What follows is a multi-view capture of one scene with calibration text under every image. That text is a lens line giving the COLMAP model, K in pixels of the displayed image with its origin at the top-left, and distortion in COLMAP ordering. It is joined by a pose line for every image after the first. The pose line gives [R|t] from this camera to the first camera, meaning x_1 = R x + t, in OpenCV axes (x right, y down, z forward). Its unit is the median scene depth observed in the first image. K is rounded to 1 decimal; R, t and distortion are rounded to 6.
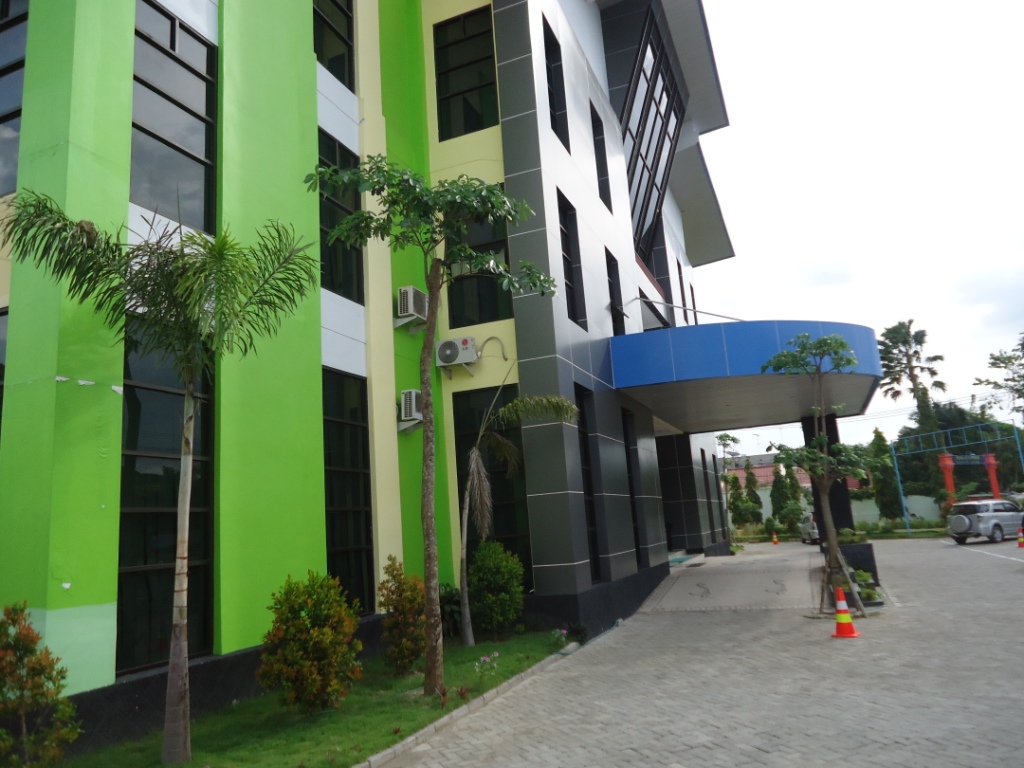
lens RADIAL K [[738.0, 0, 512.0], [0, 738.0, 384.0], [0, 0, 1]] dist [-0.014339, 0.003331]
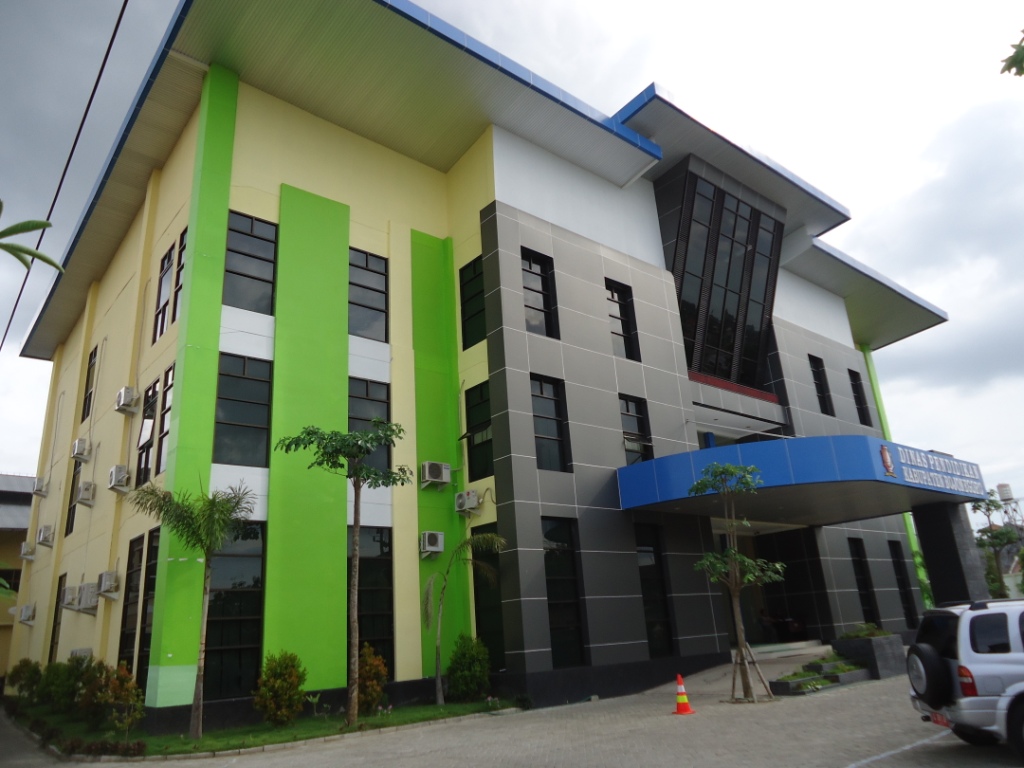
lens RADIAL K [[738.0, 0, 512.0], [0, 738.0, 384.0], [0, 0, 1]] dist [-0.014339, 0.003331]
pose [[0.886011, -0.138218, -0.442583, 0.672643], [0.091317, 0.987857, -0.125699, -0.077648], [0.454583, 0.070955, 0.887874, -0.266816]]
